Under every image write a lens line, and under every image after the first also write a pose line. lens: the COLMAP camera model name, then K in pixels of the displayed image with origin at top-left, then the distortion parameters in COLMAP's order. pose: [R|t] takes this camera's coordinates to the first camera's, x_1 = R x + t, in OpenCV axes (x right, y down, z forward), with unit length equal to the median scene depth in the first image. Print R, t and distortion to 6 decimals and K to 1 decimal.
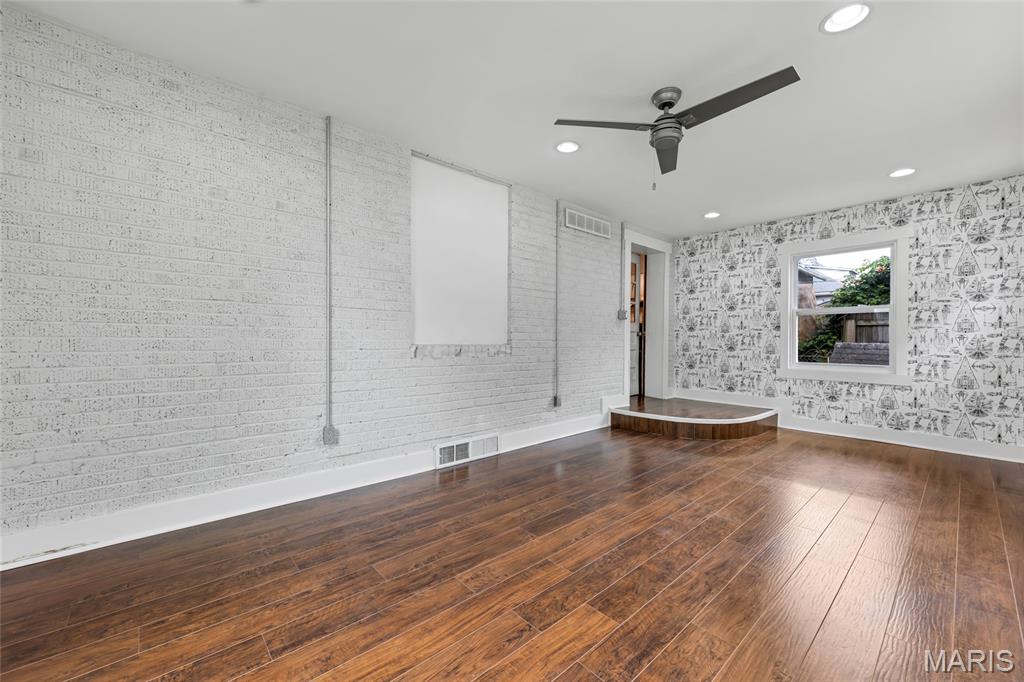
lens RADIAL K [[401.2, 0, 513.4], [0, 401.2, 343.3], [0, 0, 1]] dist [0.001136, 0.000107]
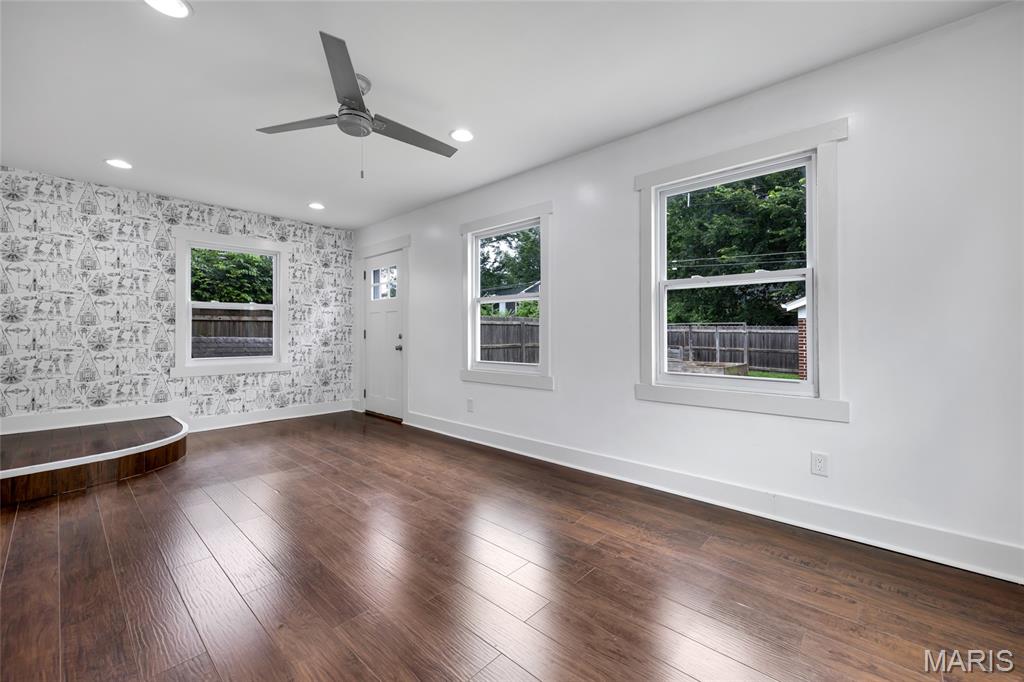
lens RADIAL K [[417.5, 0, 512.5], [0, 417.5, 329.8], [0, 0, 1]] dist [0.001626, 0.000360]
pose [[-0.101539, 0.002765, 0.994828, -0.367684], [0.012568, 0.999920, -0.001496, -0.009773], [-0.994752, 0.012351, -0.101566, 0.417062]]
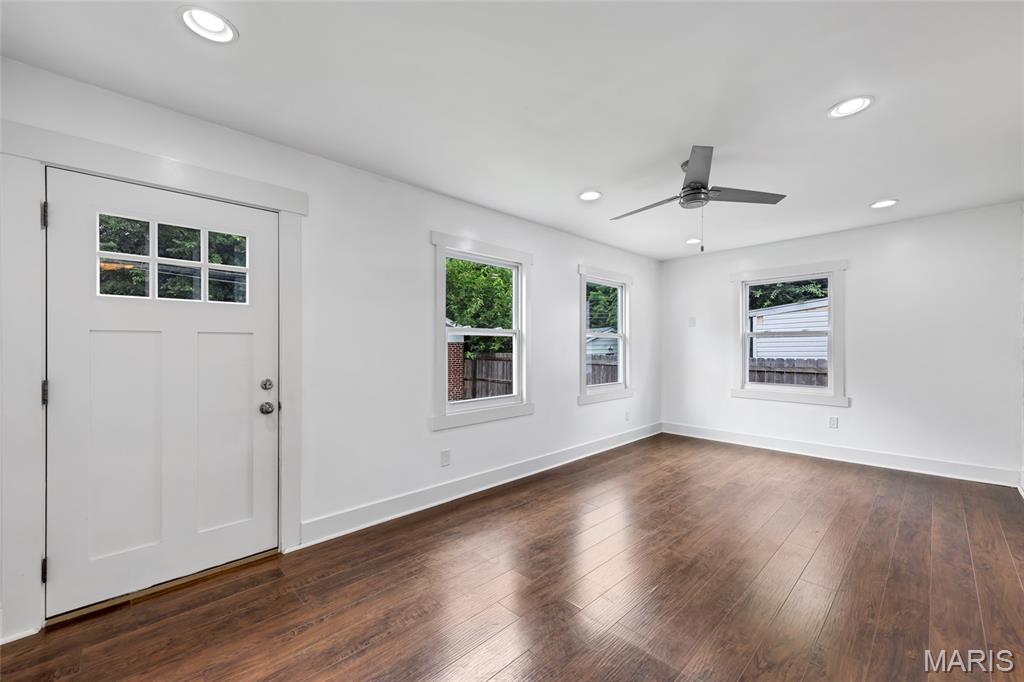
lens RADIAL K [[412.2, 0, 516.2], [0, 412.2, 341.7], [0, 0, 1]] dist [0.001170, 0.000420]
pose [[-0.998781, -0.004496, -0.049150, 0.535283], [-0.004700, 0.999981, 0.004052, -0.062578], [0.049131, 0.004278, -0.998783, 1.224433]]
